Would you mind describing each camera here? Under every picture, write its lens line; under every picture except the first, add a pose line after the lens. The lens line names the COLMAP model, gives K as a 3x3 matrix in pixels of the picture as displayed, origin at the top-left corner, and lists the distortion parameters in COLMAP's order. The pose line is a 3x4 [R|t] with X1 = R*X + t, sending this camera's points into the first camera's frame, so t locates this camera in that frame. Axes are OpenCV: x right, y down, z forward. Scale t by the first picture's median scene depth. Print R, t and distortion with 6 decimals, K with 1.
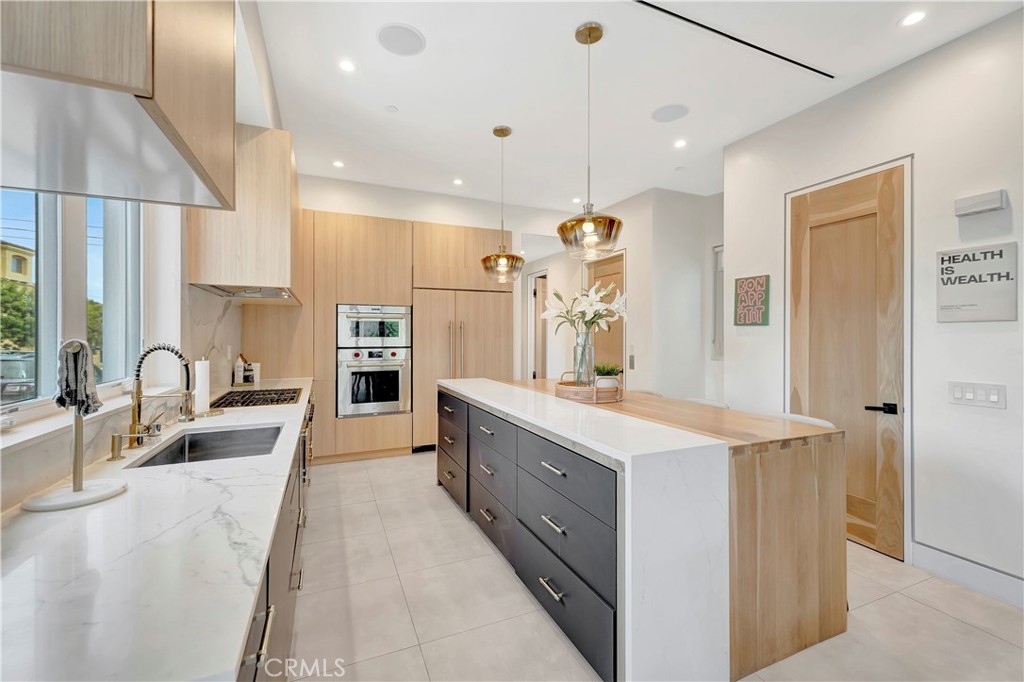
lens RADIAL K [[428.1, 0, 511.0], [0, 428.1, 337.9], [0, 0, 1]] dist [0.016335, 0.000018]
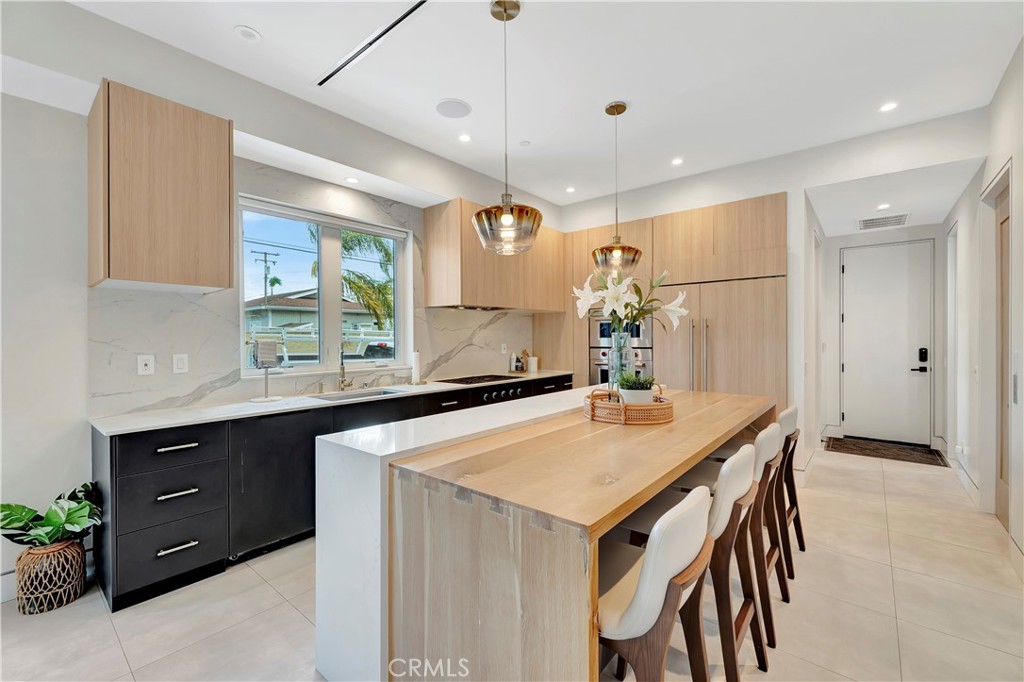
lens RADIAL K [[428.1, 0, 511.0], [0, 428.1, 337.9], [0, 0, 1]] dist [0.016335, 0.000018]
pose [[0.444473, 0.001396, -0.895791, 0.800794], [-0.001262, 0.999999, 0.000933, -0.003863], [0.895791, 0.000715, 0.444474, 0.472229]]
